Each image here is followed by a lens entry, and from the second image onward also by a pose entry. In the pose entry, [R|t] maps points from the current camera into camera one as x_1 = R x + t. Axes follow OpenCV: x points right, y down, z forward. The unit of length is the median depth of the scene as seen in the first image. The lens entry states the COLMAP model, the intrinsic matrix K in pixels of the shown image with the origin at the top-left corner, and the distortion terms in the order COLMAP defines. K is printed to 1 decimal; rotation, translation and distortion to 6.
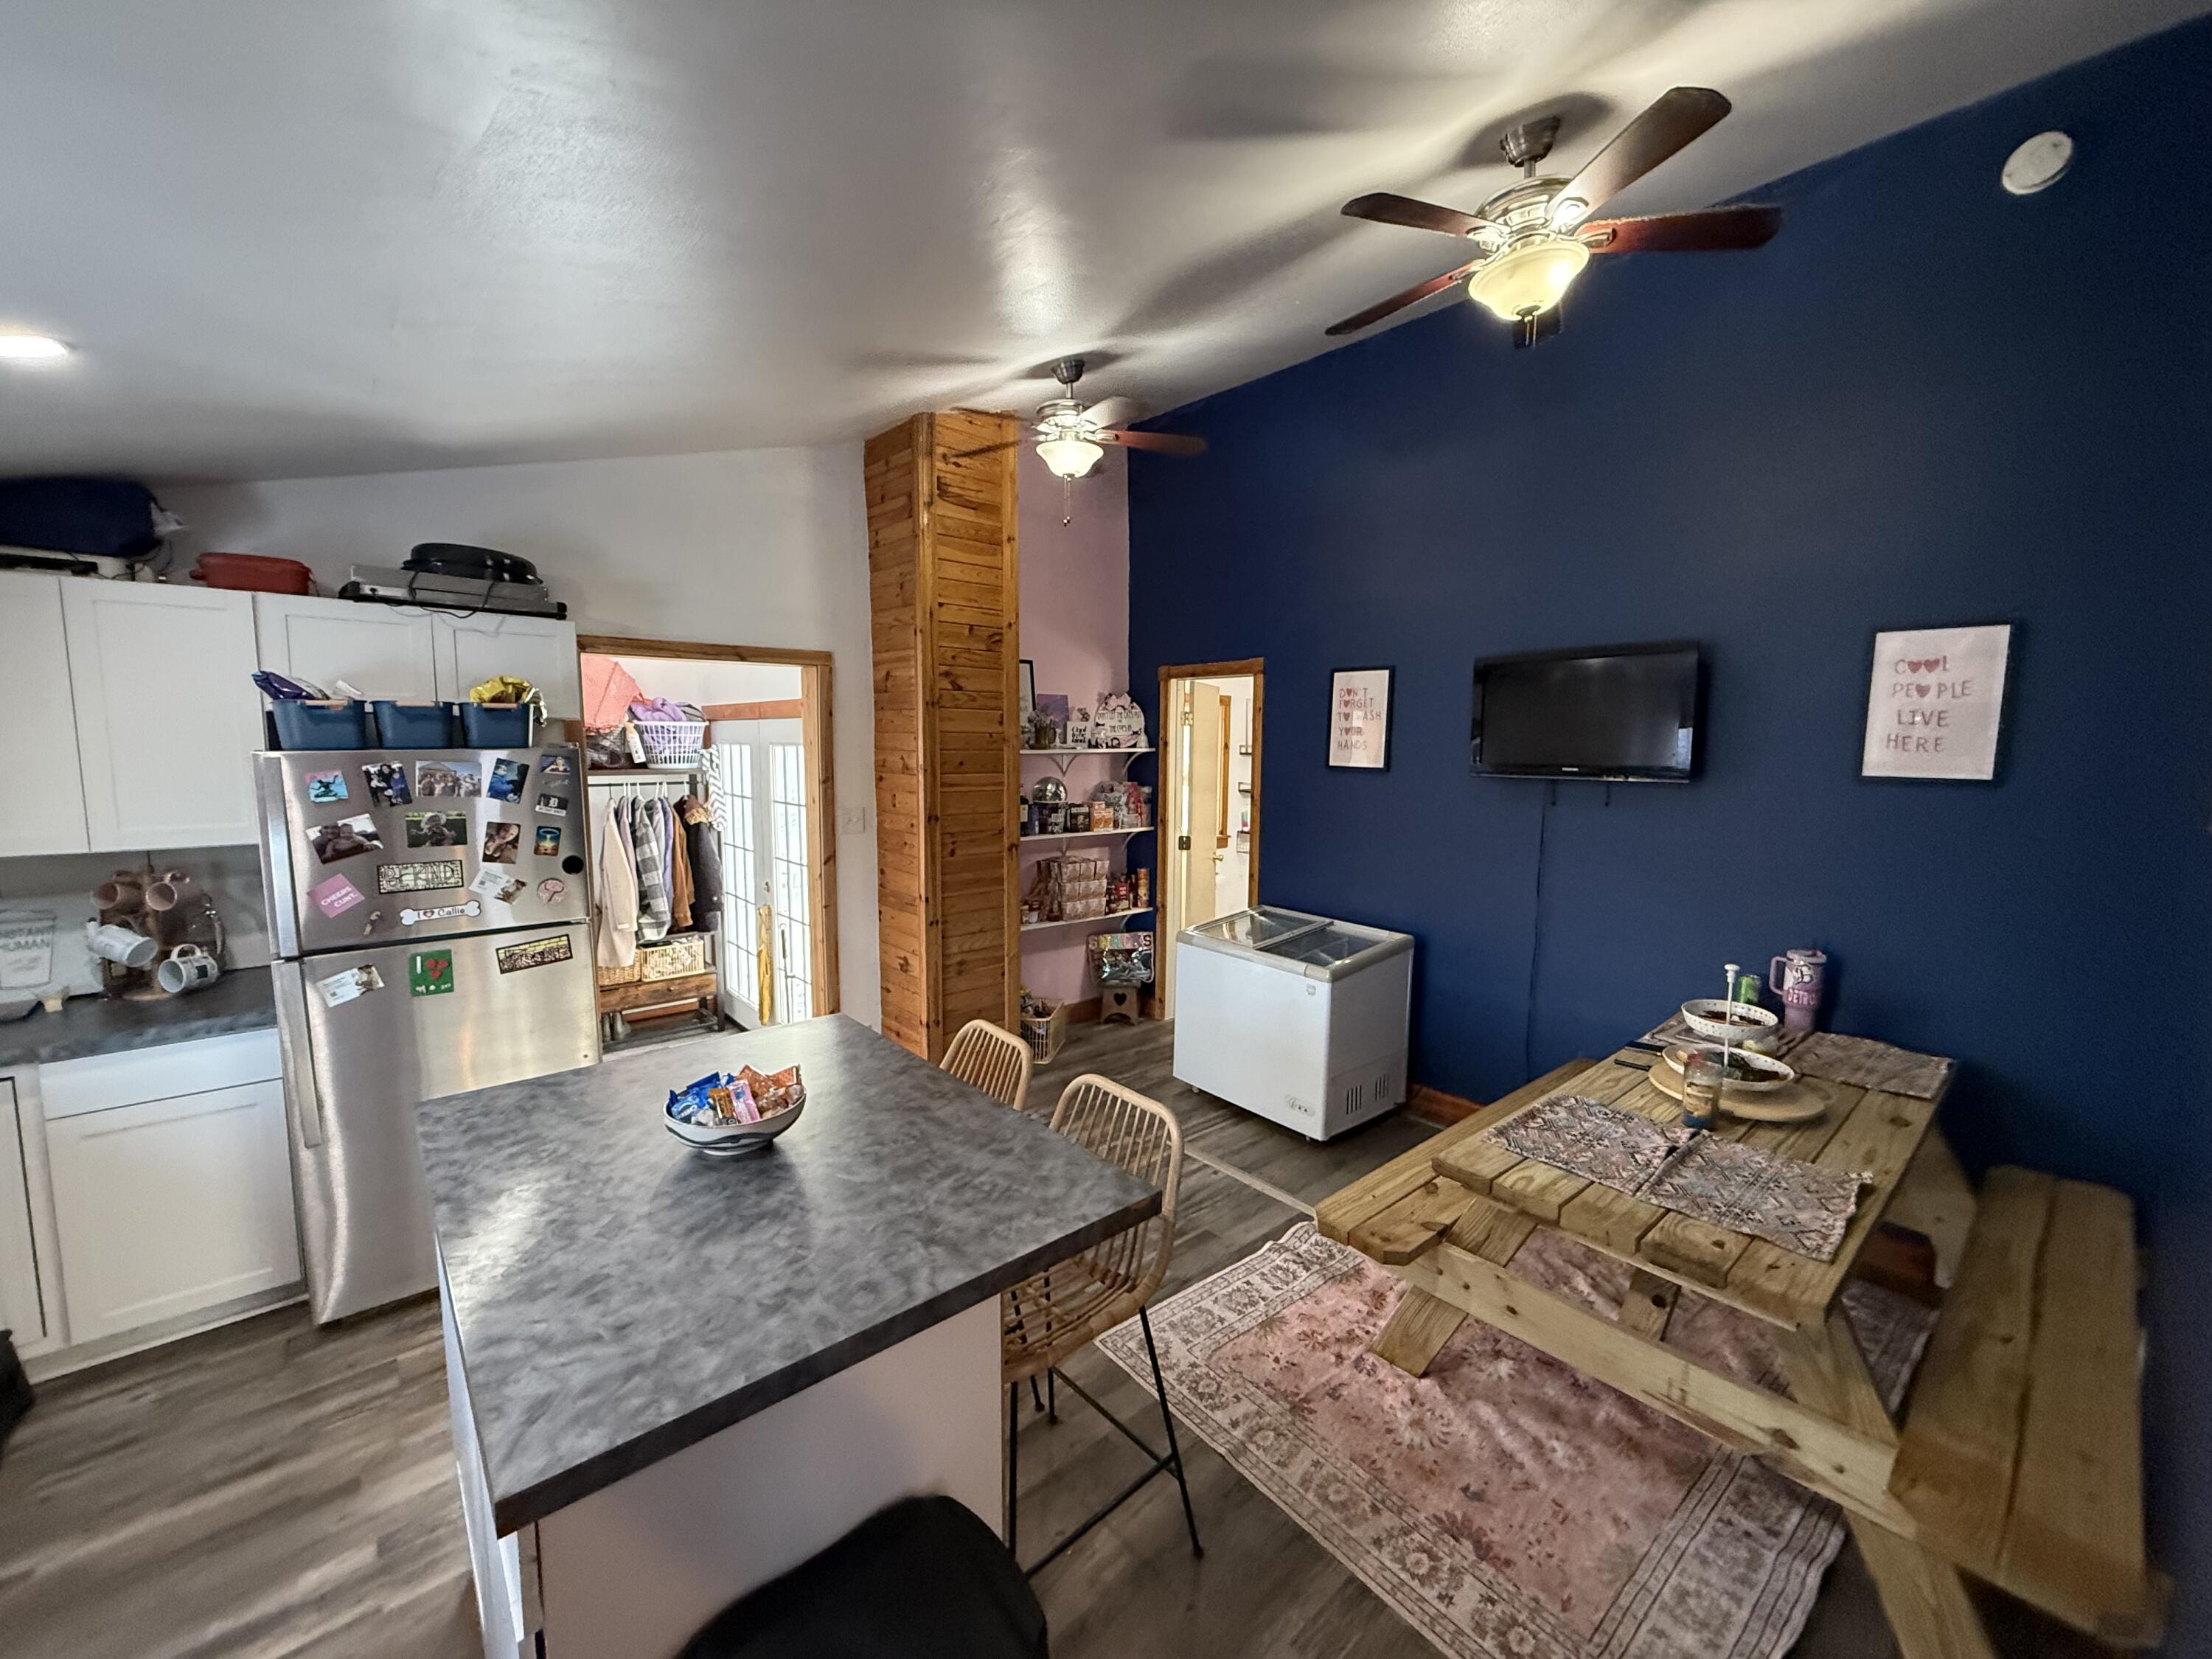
lens RADIAL K [[883.6, 0, 1106.7], [0, 883.6, 833.3], [0, 0, 1]] dist [-0.000390, 0.000085]
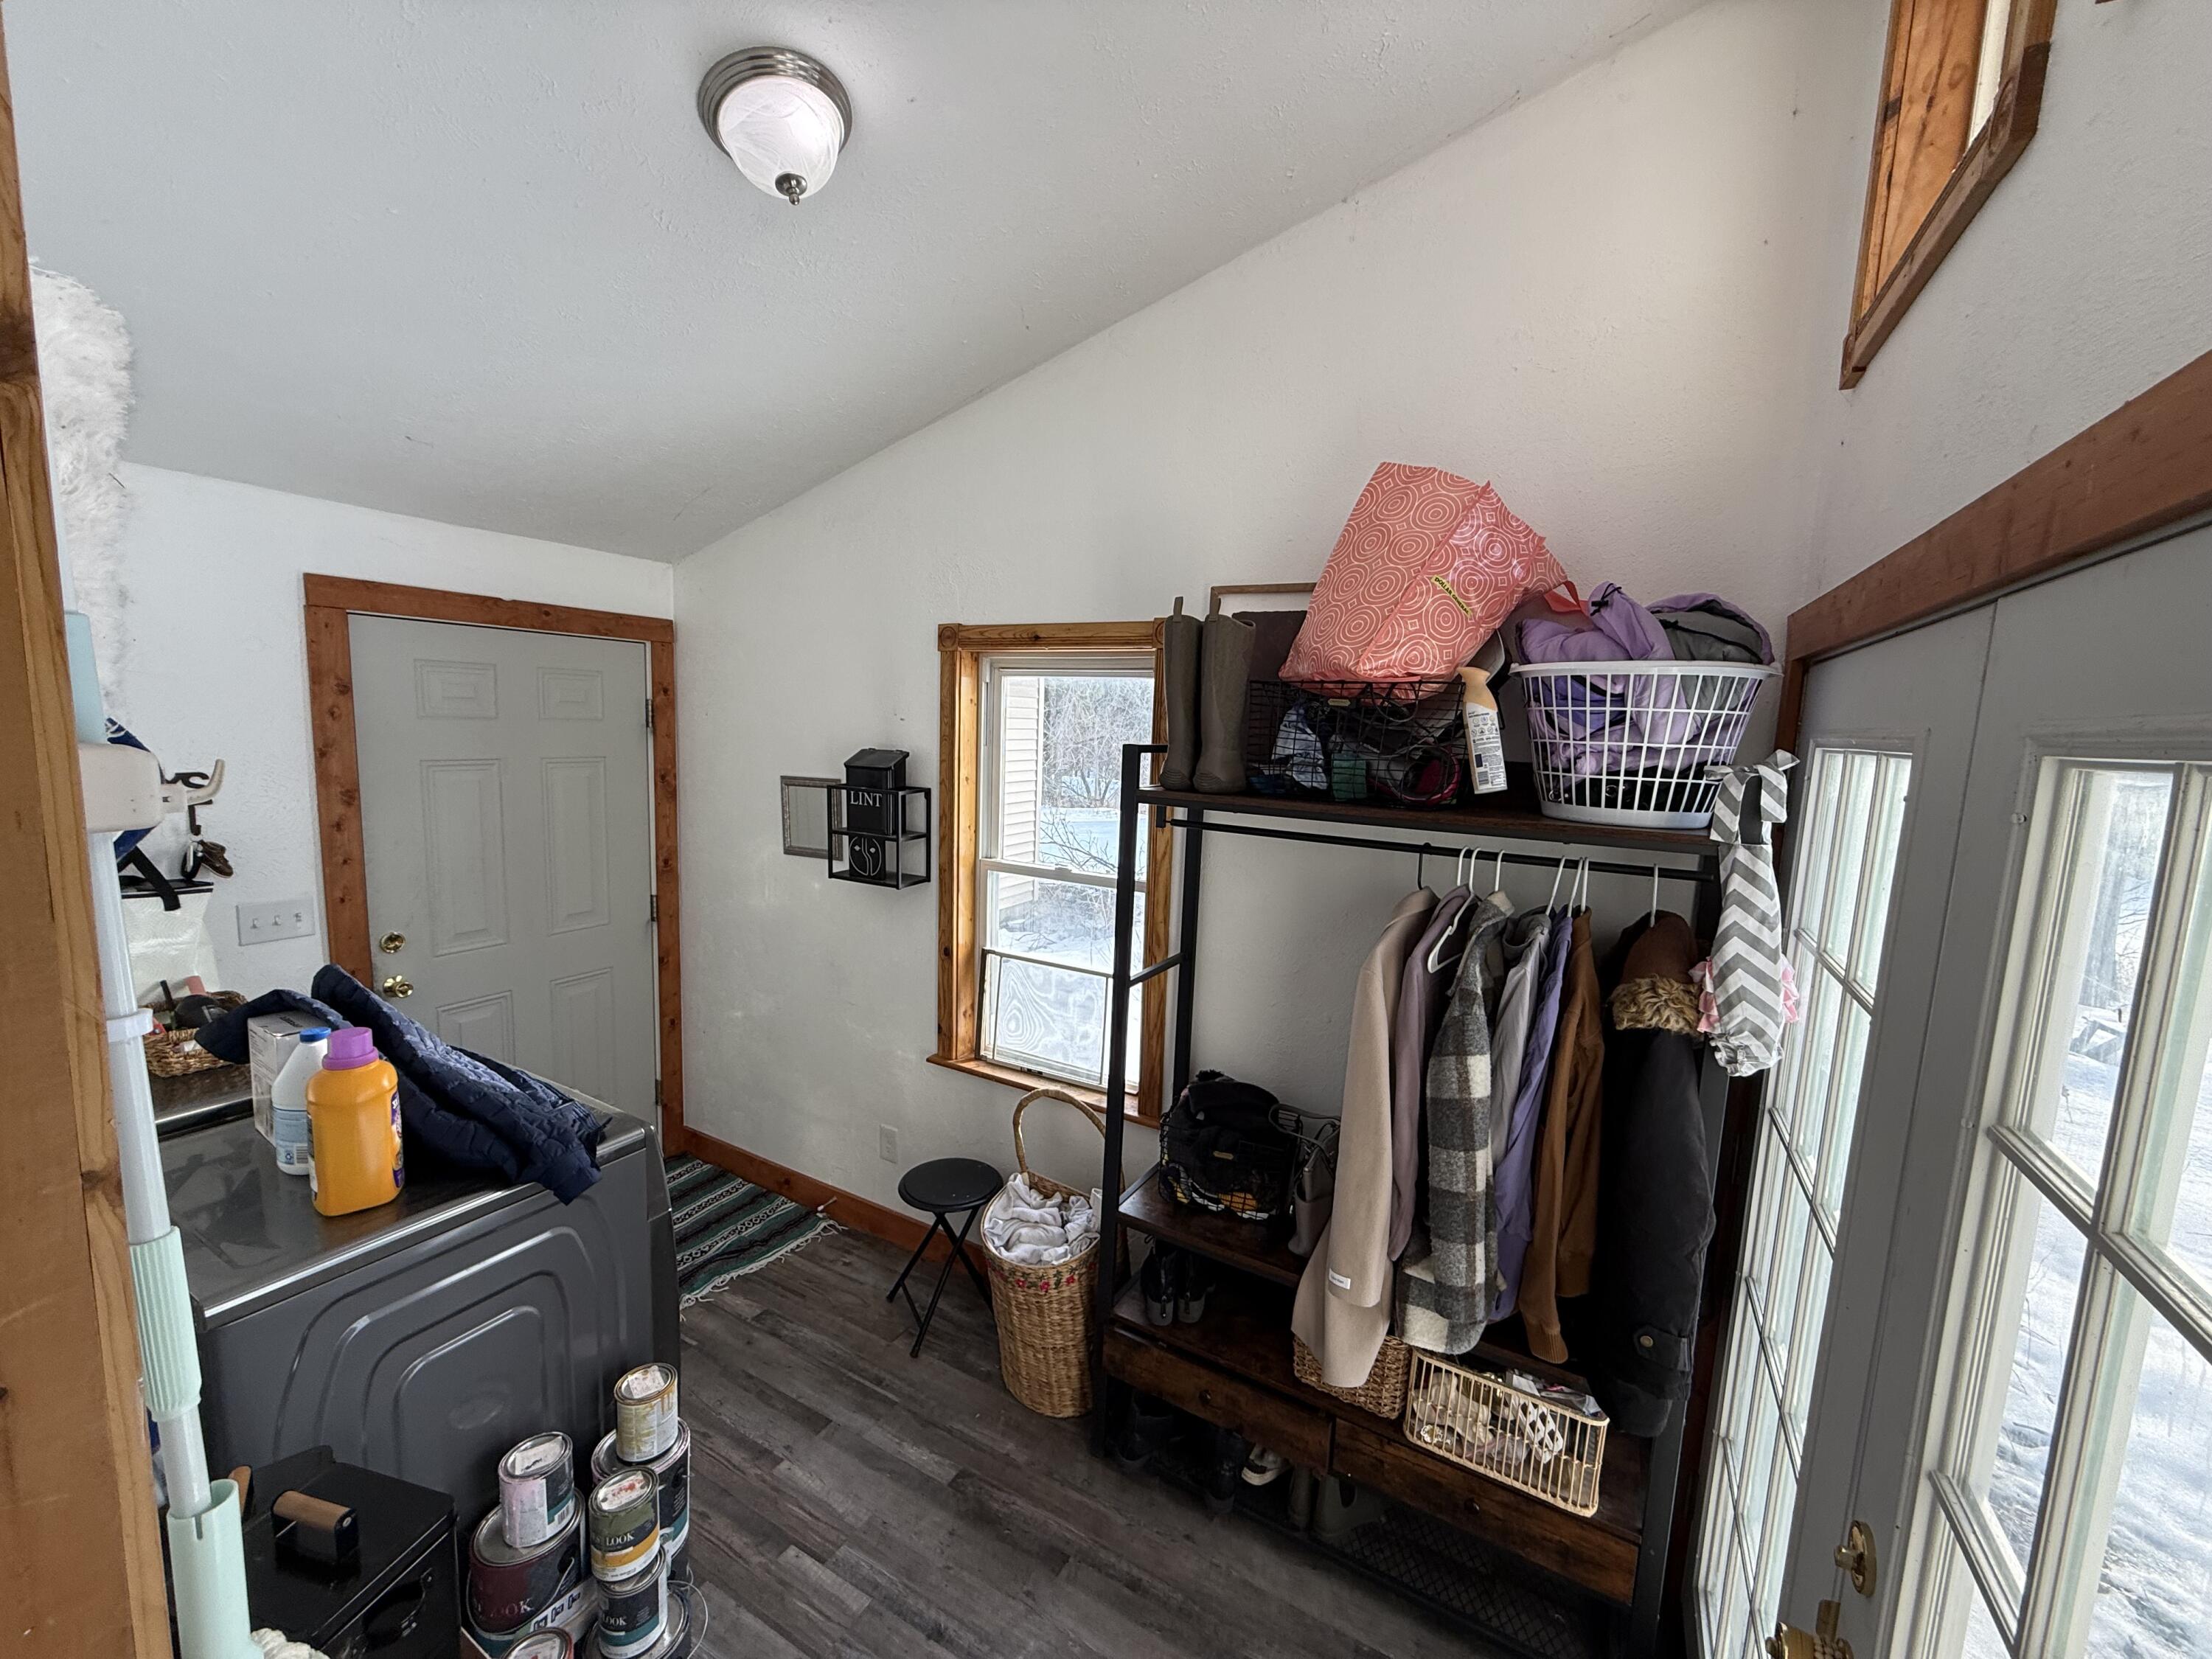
lens RADIAL K [[883.6, 0, 1106.8], [0, 883.6, 828.7], [0, 0, 1]] dist [-0.000390, 0.000085]
pose [[0.343168, 0.126487, -0.930718, -0.281039], [-0.138744, 0.986847, 0.082959, -0.074916], [0.928970, 0.100663, 0.356204, 0.760755]]
